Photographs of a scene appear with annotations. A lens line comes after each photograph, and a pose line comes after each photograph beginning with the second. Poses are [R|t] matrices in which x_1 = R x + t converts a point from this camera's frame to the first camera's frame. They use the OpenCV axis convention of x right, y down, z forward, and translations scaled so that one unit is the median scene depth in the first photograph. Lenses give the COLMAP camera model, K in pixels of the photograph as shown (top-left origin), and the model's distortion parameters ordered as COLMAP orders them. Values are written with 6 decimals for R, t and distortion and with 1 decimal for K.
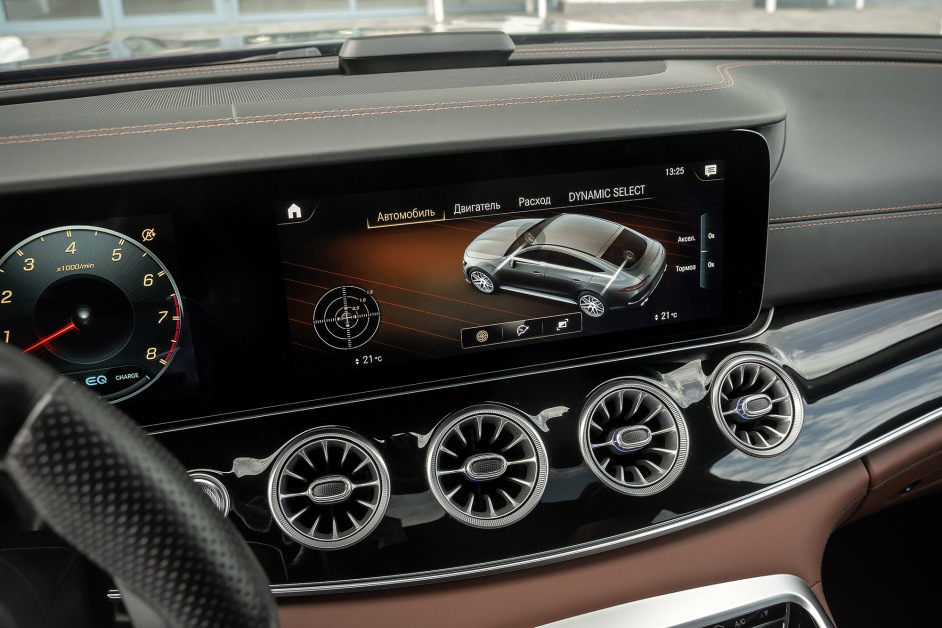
lens RADIAL K [[908.5, 0, 475.3], [0, 908.5, 313.9], [0, 0, 1]] dist [-0.057988, 0.000000]
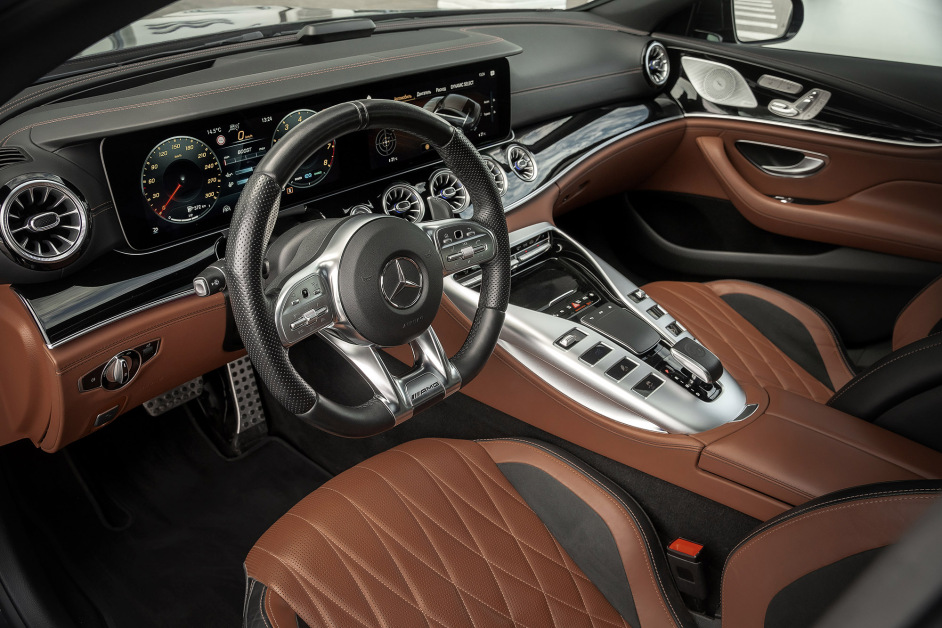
lens RADIAL K [[770.7, 0, 496.9], [0, 770.7, 304.5], [0, 0, 1]] dist [-0.083159, -0.008675]
pose [[0.852718, -0.210624, 0.478027, -0.918468], [0.163792, 0.976767, 0.138198, 0.186004], [-0.496029, -0.039548, 0.867405, -0.923872]]
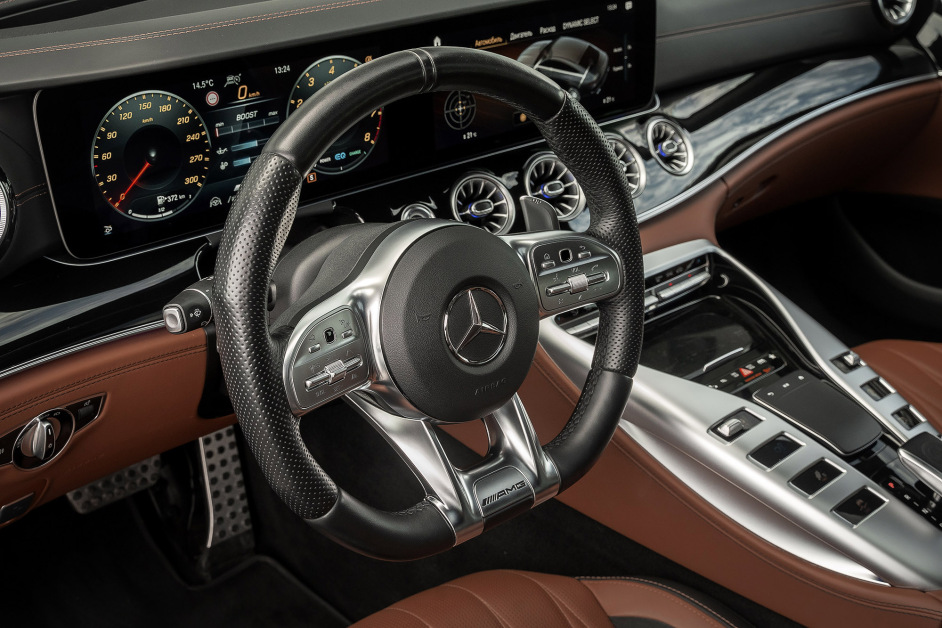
lens RADIAL K [[1180.4, 0, 472.6], [0, 1180.4, 312.7], [0, 0, 1]] dist [-0.007192, 0.000000]
pose [[0.913995, -0.155051, 0.374930, -0.908106], [0.135434, 0.987688, 0.078299, 0.189705], [-0.382454, -0.020787, 0.923741, -0.900820]]
